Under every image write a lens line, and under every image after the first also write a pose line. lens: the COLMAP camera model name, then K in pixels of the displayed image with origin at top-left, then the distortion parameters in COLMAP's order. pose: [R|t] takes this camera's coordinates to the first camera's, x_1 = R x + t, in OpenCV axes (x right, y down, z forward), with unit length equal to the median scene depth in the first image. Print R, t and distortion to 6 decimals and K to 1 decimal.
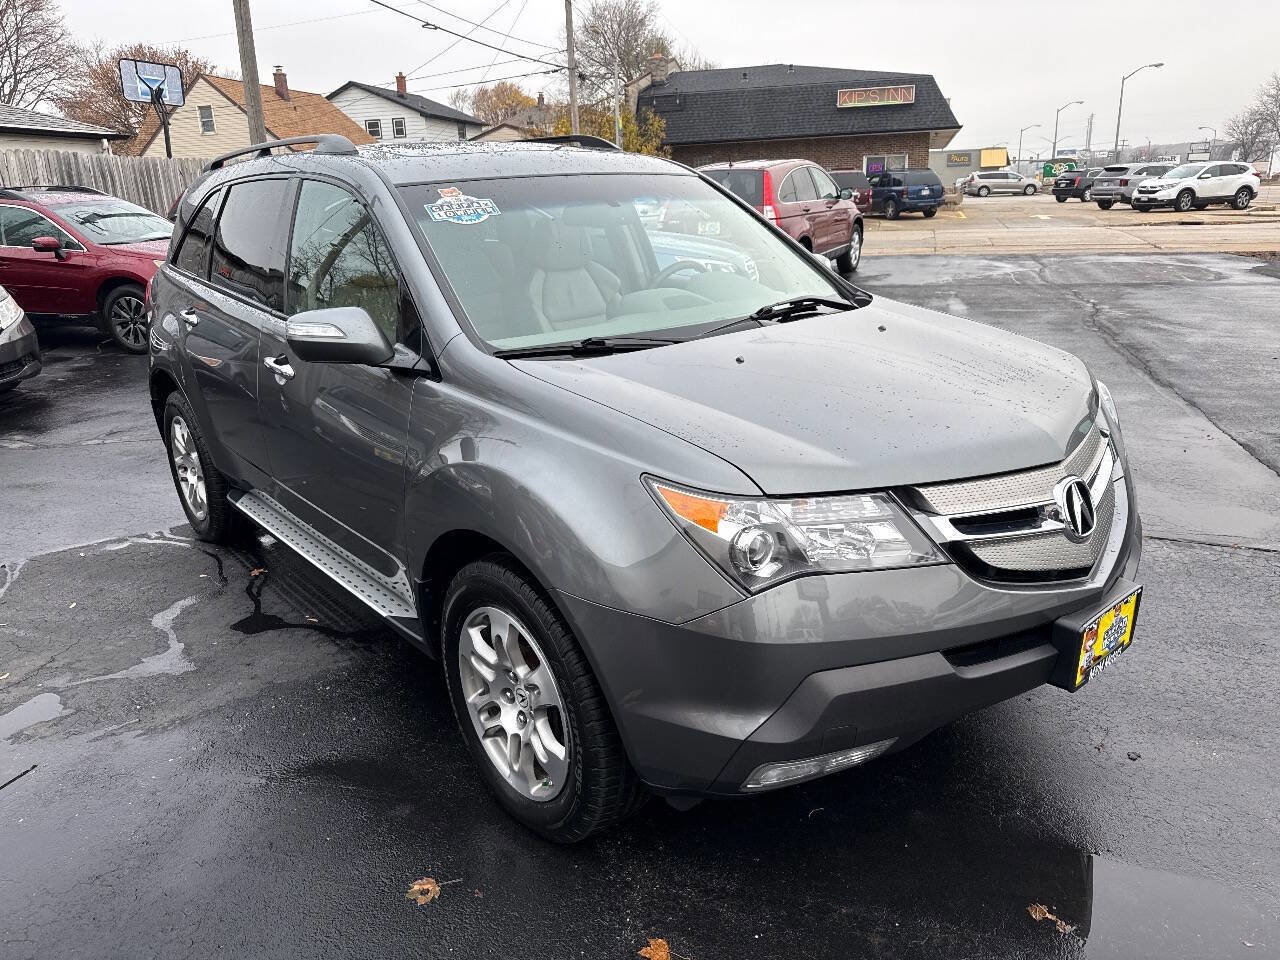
lens RADIAL K [[903.3, 0, 649.8], [0, 903.3, 477.5], [0, 0, 1]] dist [0.005051, -0.008497]
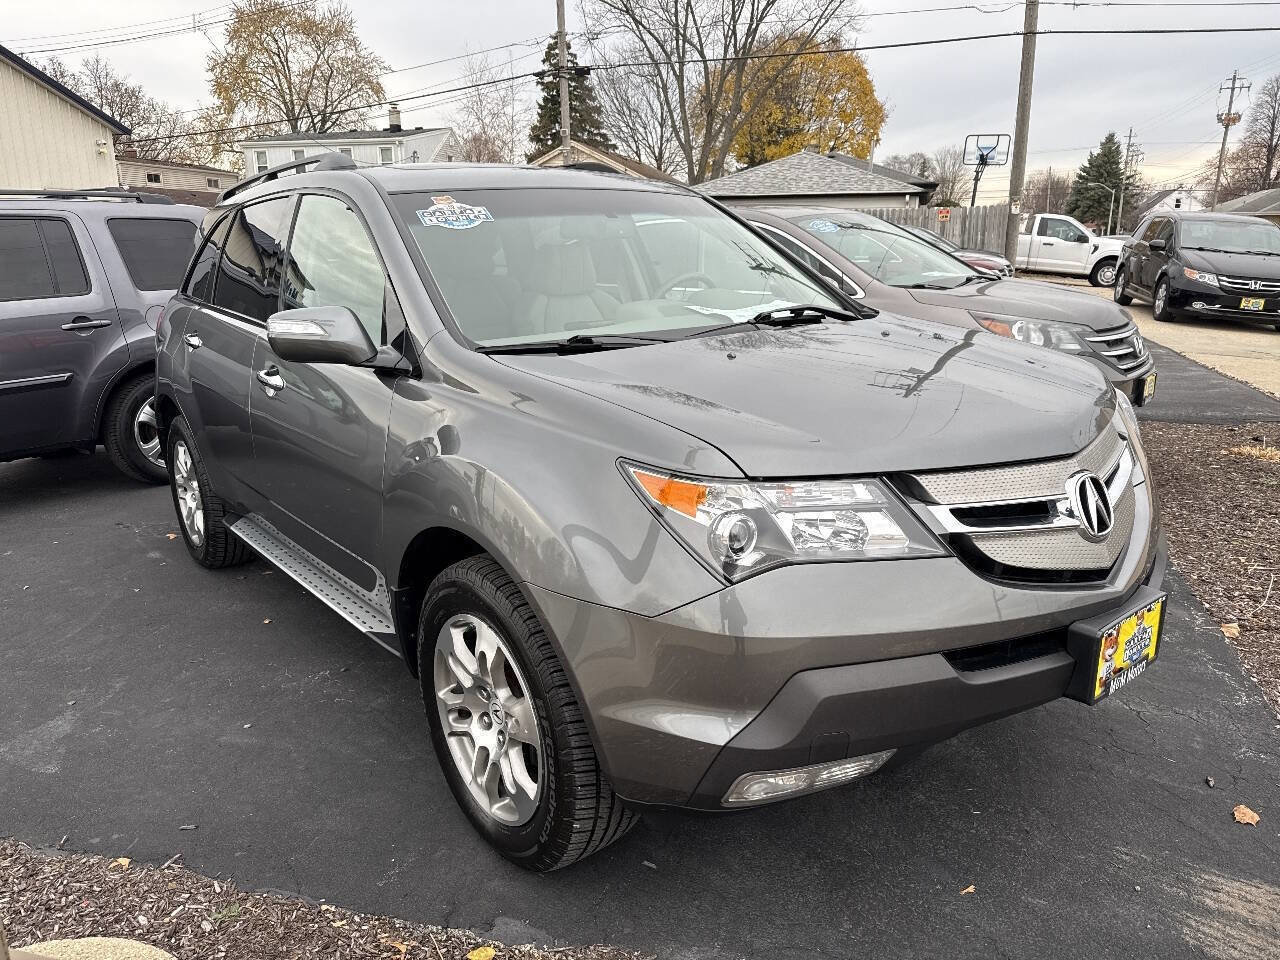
lens RADIAL K [[899.2, 0, 645.1], [0, 899.2, 484.3], [0, 0, 1]] dist [0.000544, -0.001506]
pose [[0.999389, 0.007279, -0.034184, 0.047750], [-0.009483, 0.997857, -0.064735, 0.076230], [0.033640, 0.065020, 0.997317, 0.067423]]
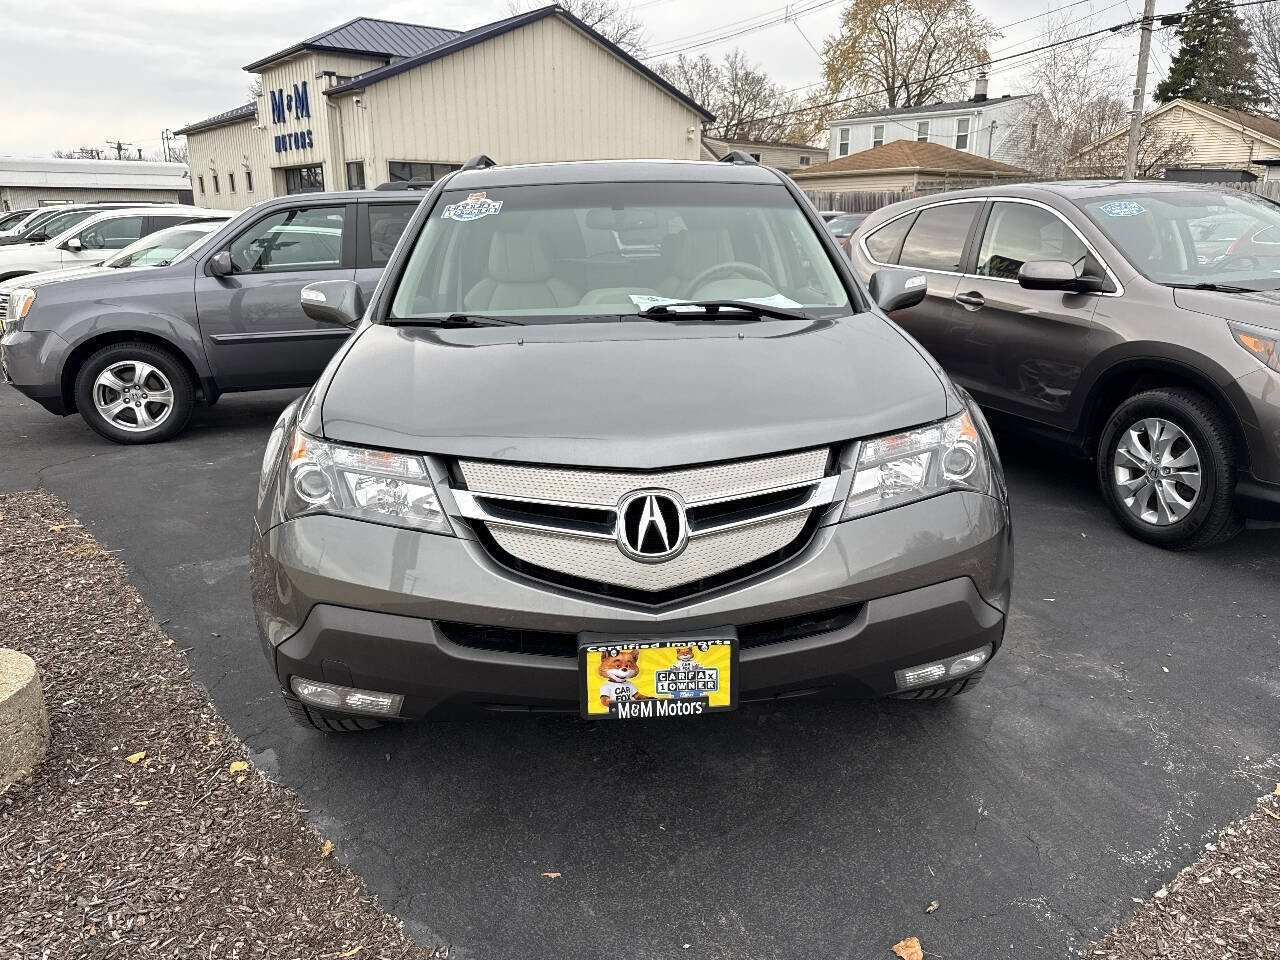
lens RADIAL K [[903.3, 0, 649.8], [0, 903.3, 477.5], [0, 0, 1]] dist [0.005051, -0.008497]
pose [[0.799617, 0.168670, -0.576337, 0.965446], [-0.195070, 0.980653, 0.016354, -0.024957], [0.567945, 0.099349, 0.817049, 0.268906]]
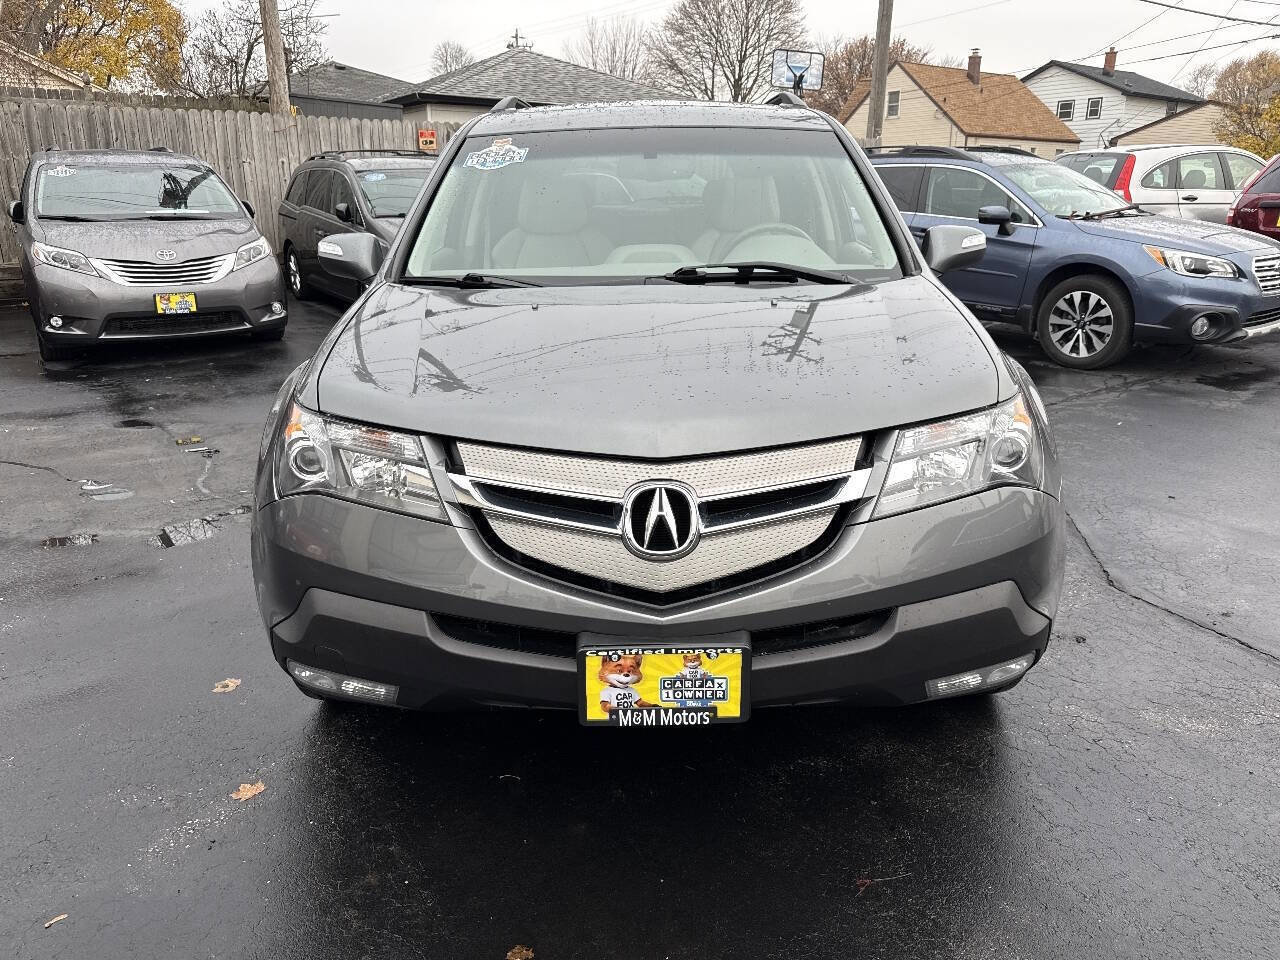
lens RADIAL K [[899.2, 0, 645.1], [0, 899.2, 484.3], [0, 0, 1]] dist [0.000544, -0.001506]
pose [[0.757813, 0.231055, -0.610192, 0.938951], [-0.216699, 0.971242, 0.098646, -0.072370], [0.615436, 0.057473, 0.786089, 0.353128]]
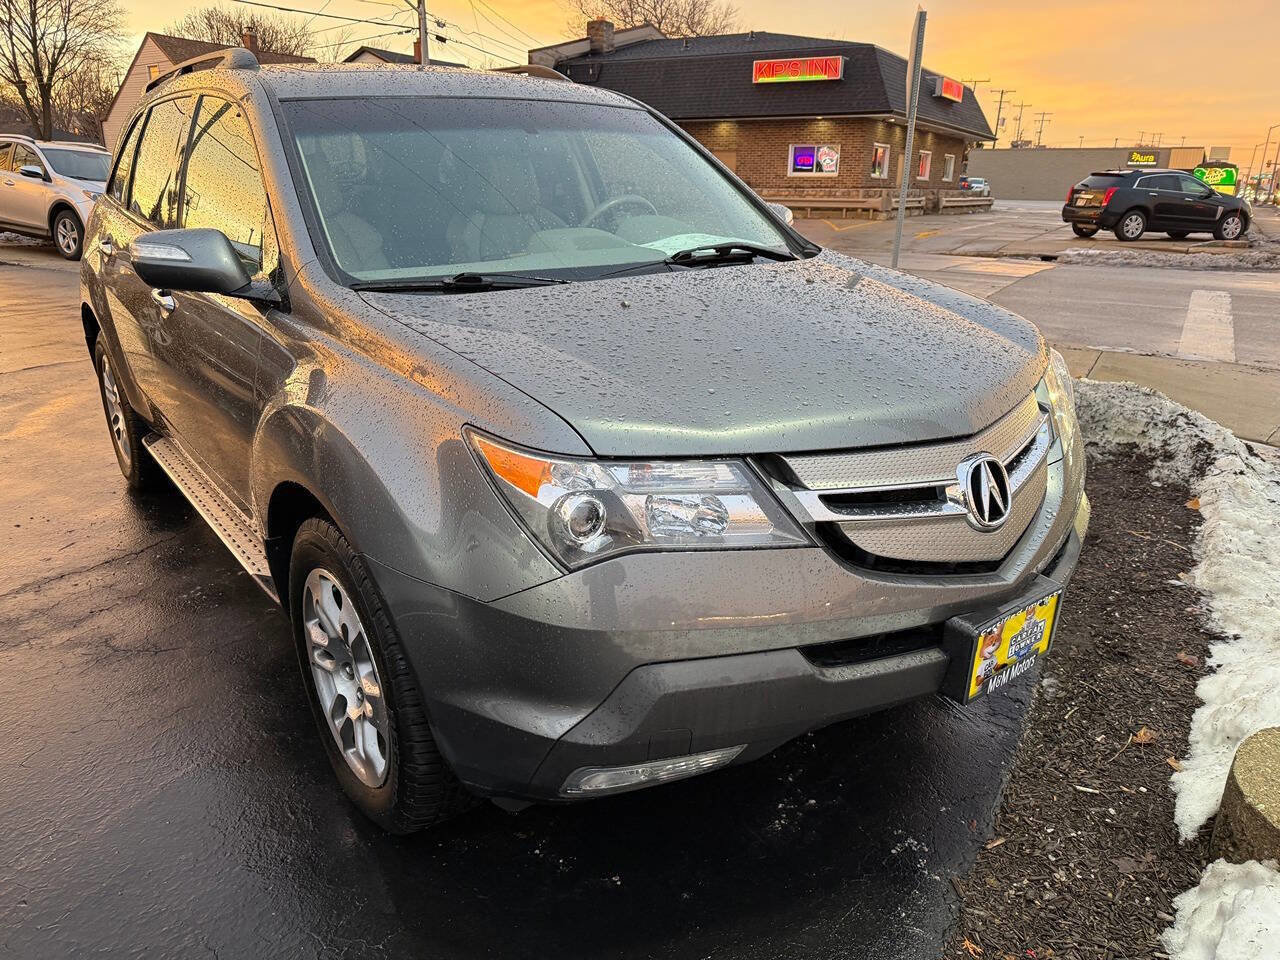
lens RADIAL K [[903.3, 0, 649.8], [0, 903.3, 477.5], [0, 0, 1]] dist [0.005051, -0.008497]
pose [[0.998028, 0.050098, -0.037819, 0.186840], [-0.048876, 0.998274, 0.032573, 0.008800], [0.039386, -0.030660, 0.998754, 0.136502]]
